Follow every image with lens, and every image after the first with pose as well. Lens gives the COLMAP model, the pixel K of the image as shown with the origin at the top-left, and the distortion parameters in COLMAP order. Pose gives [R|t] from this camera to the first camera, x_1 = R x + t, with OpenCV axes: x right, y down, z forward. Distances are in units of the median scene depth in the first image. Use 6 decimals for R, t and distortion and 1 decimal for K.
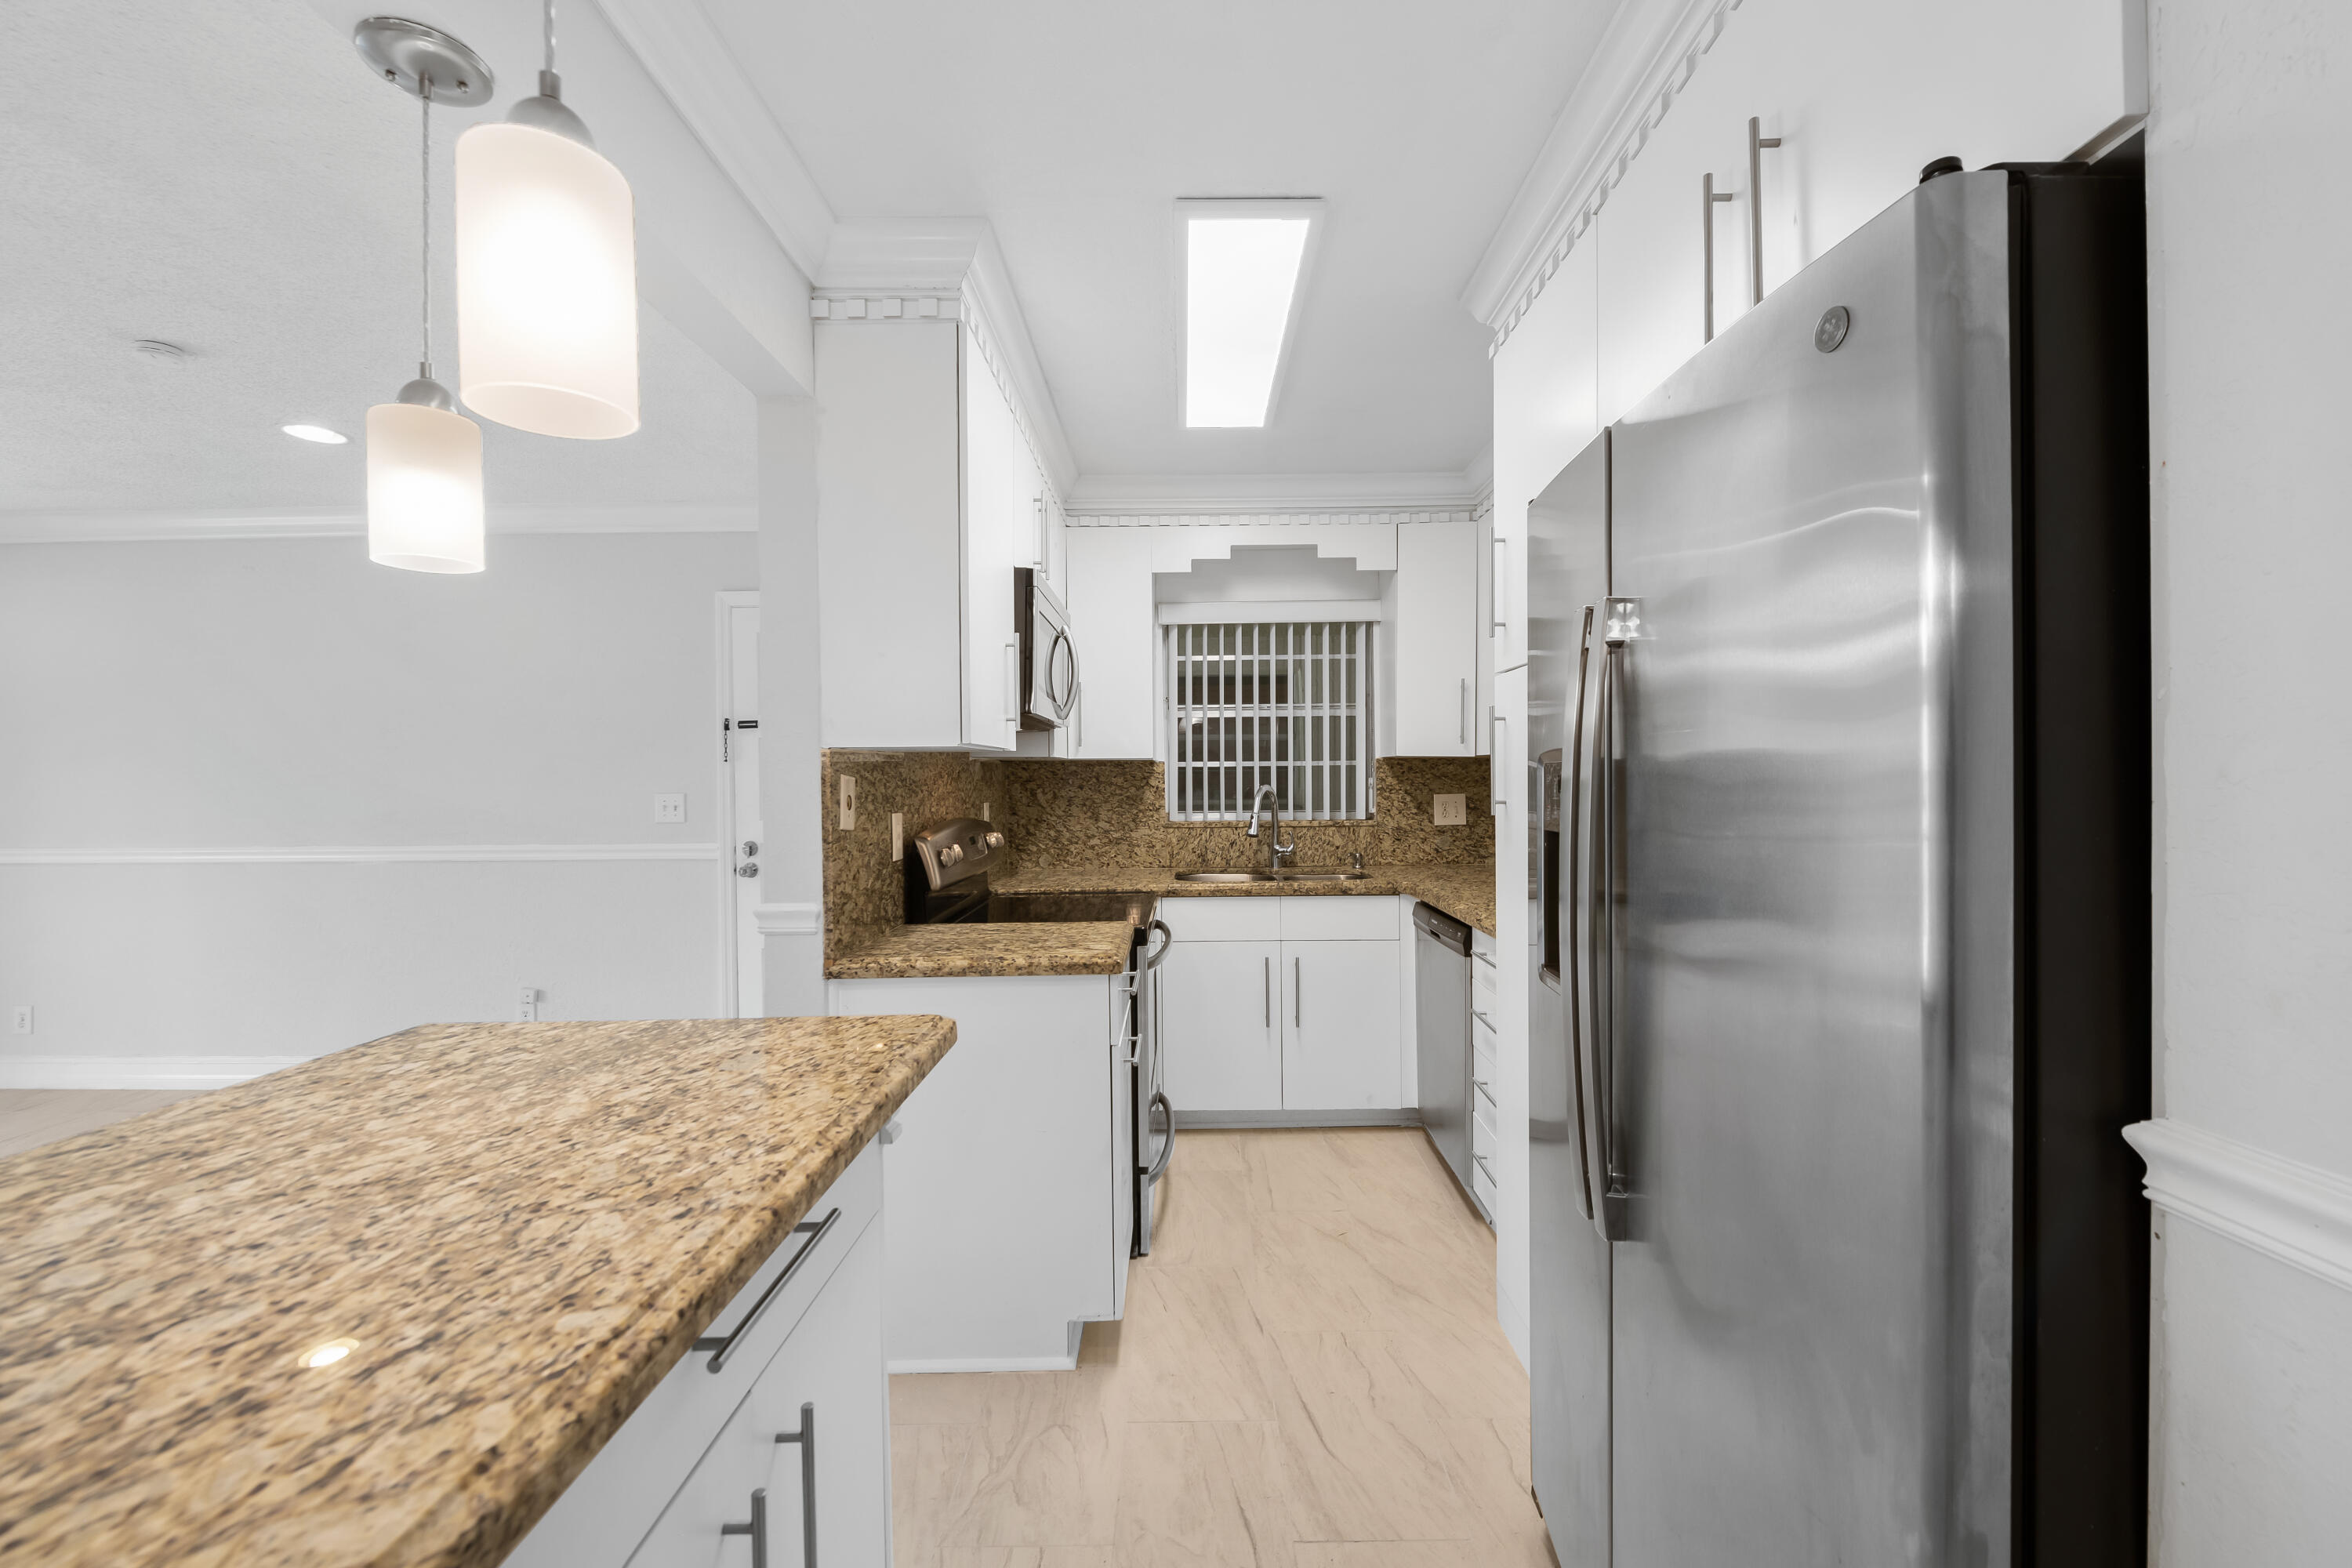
lens RADIAL K [[935.7, 0, 1185.9], [0, 935.7, 779.6], [0, 0, 1]] dist [0.006702, -0.005577]
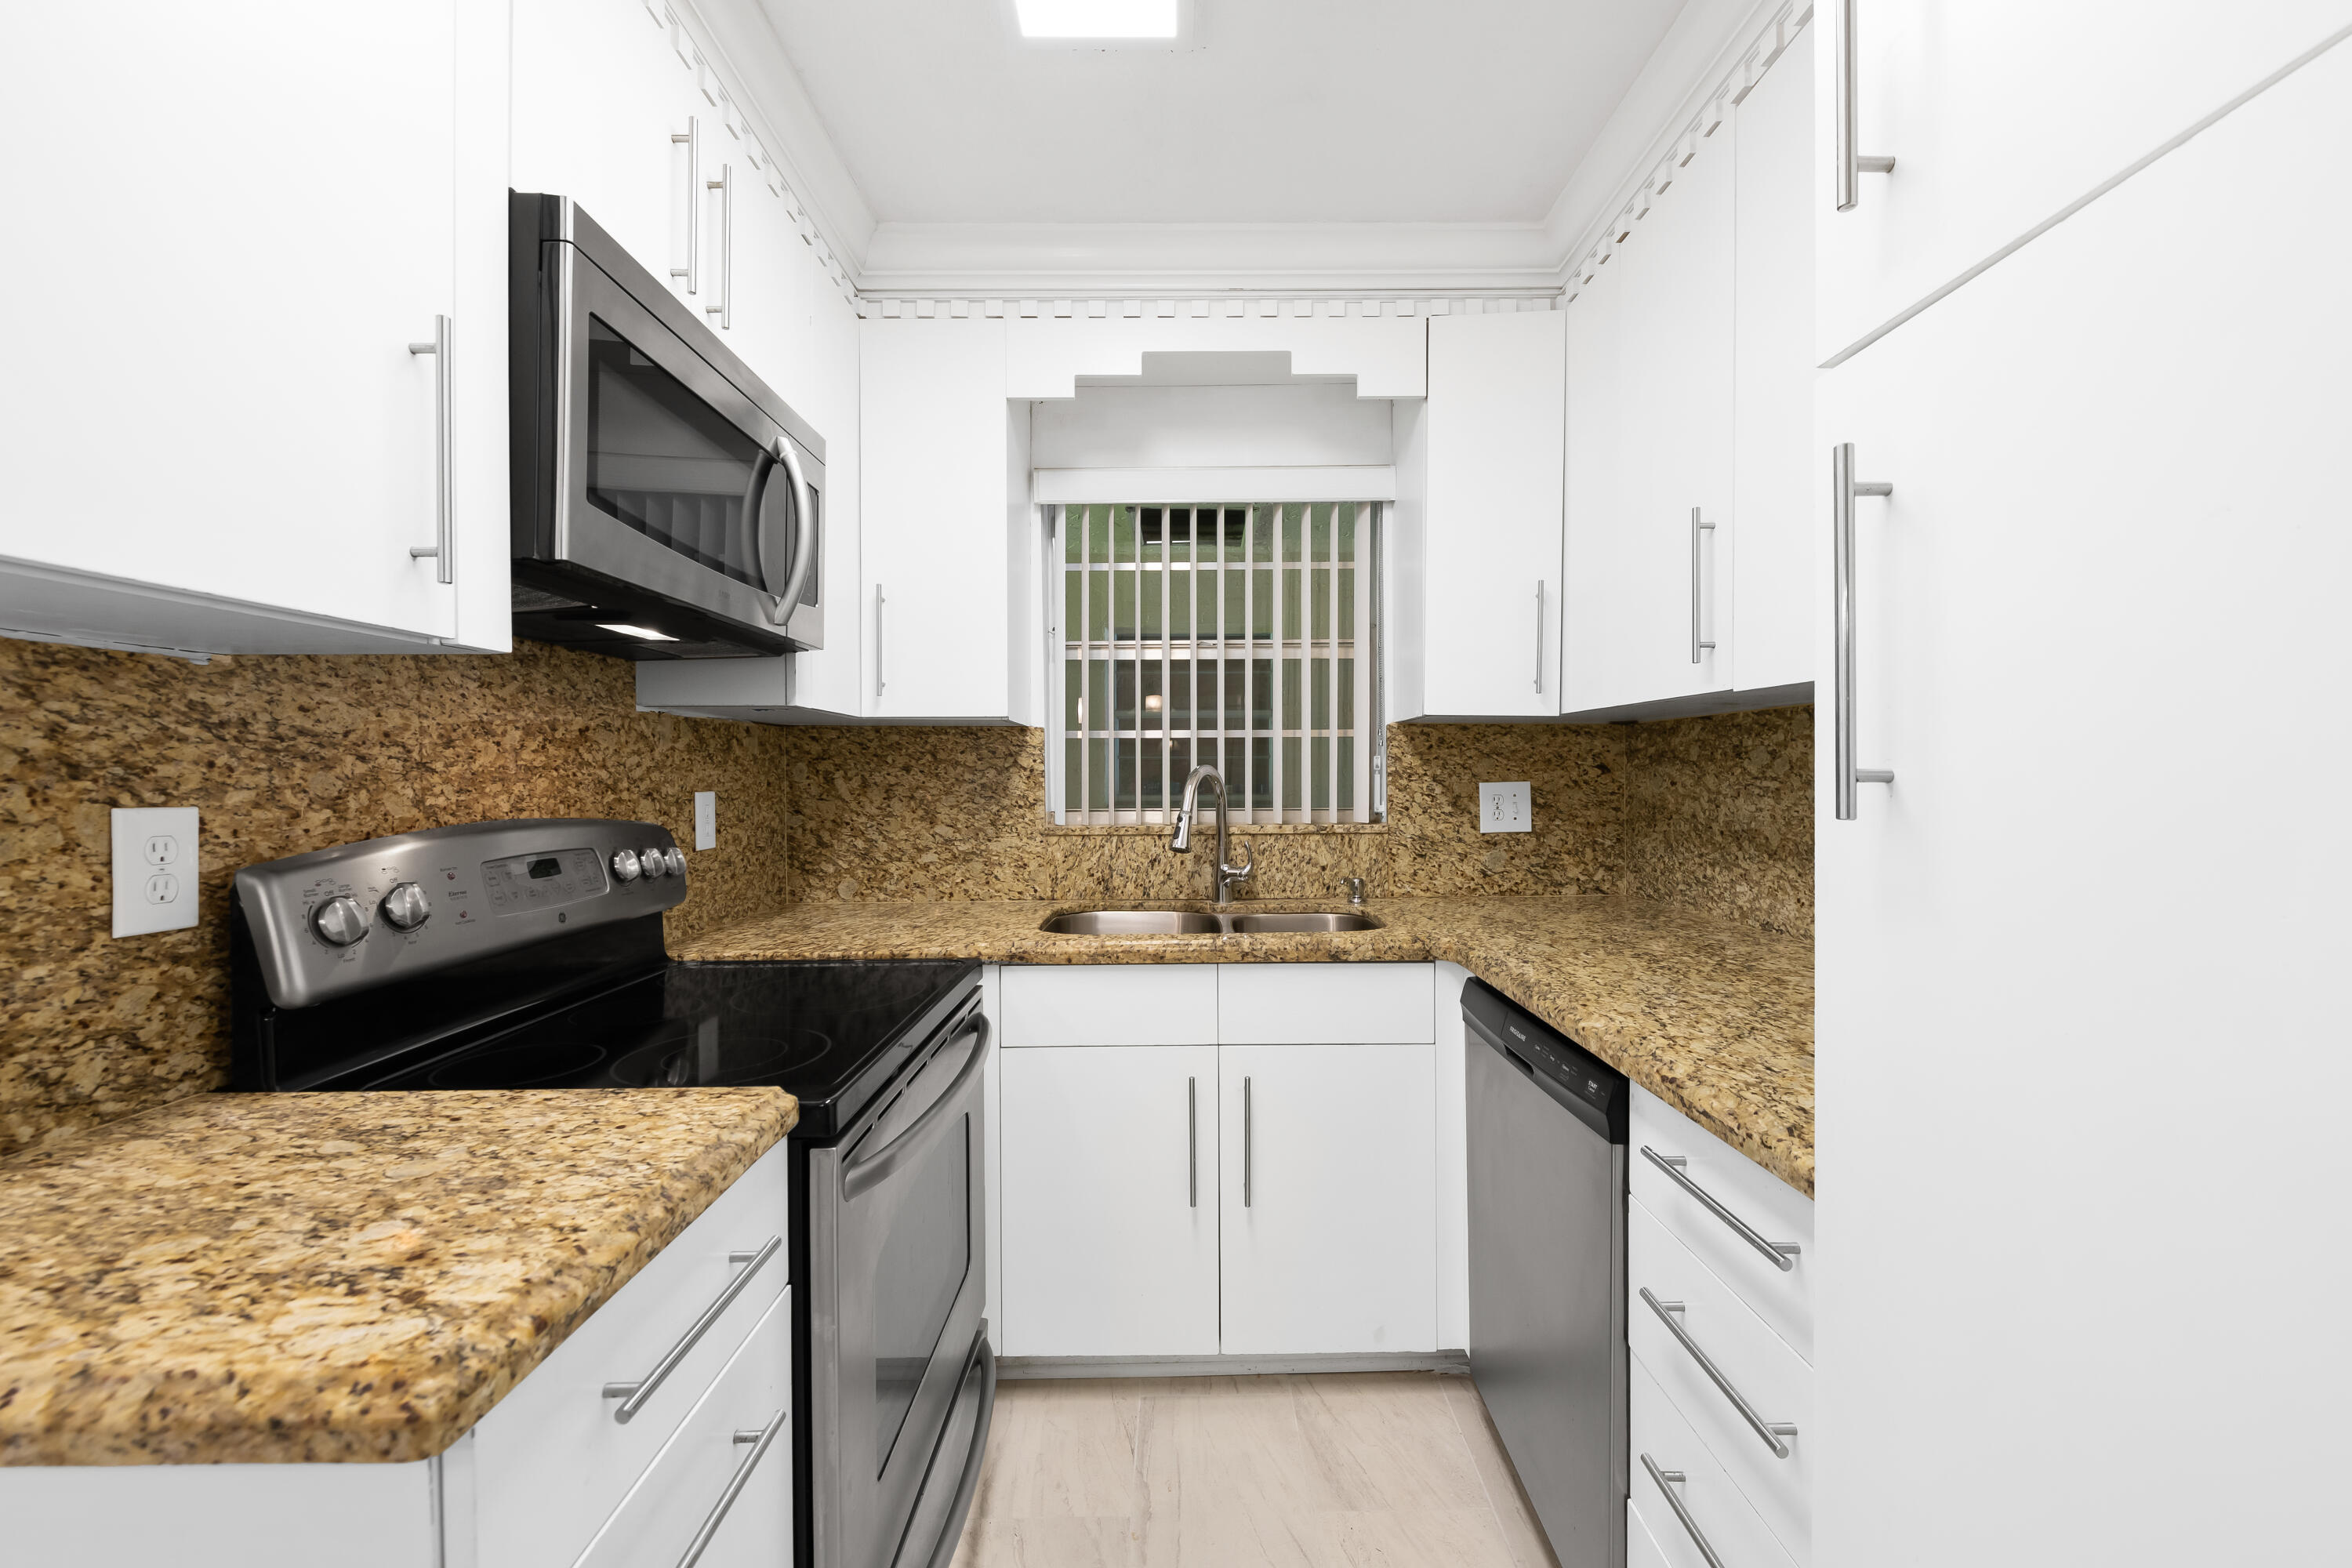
lens RADIAL K [[931.1, 0, 1187.4], [0, 931.1, 779.6], [0, 0, 1]] dist [0.000625, -0.002958]
pose [[0.999918, 0.003882, 0.012174, 0.076295], [-0.003889, 0.999992, 0.000559, 0.016631], [-0.012171, -0.000607, 0.999926, 0.457314]]
